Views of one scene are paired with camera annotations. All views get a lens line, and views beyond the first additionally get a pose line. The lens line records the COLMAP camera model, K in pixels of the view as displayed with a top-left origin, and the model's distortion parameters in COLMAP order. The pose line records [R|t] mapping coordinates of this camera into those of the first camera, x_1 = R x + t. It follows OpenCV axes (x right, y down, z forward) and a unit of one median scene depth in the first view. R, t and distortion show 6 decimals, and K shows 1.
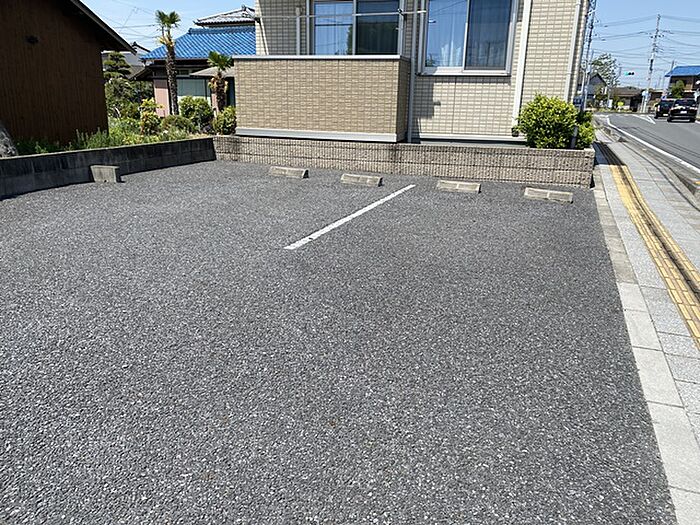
lens RADIAL K [[547.7, 0, 350.0], [0, 547.7, 262.5], [0, 0, 1]] dist [0.058354, -0.092123]
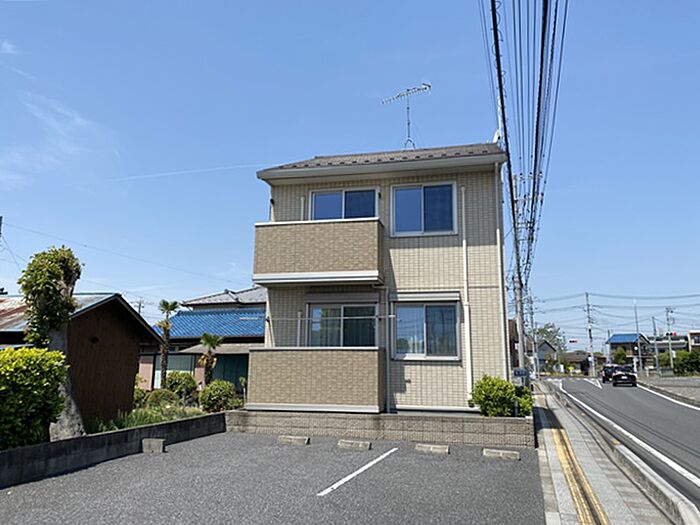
lens RADIAL K [[547.7, 0, 350.0], [0, 547.7, 262.5], [0, 0, 1]] dist [0.058354, -0.092123]
pose [[0.998002, -0.002914, 0.063120, -0.056139], [0.031388, 0.889840, -0.455192, 0.041419], [-0.054840, 0.456264, 0.888153, -0.250008]]
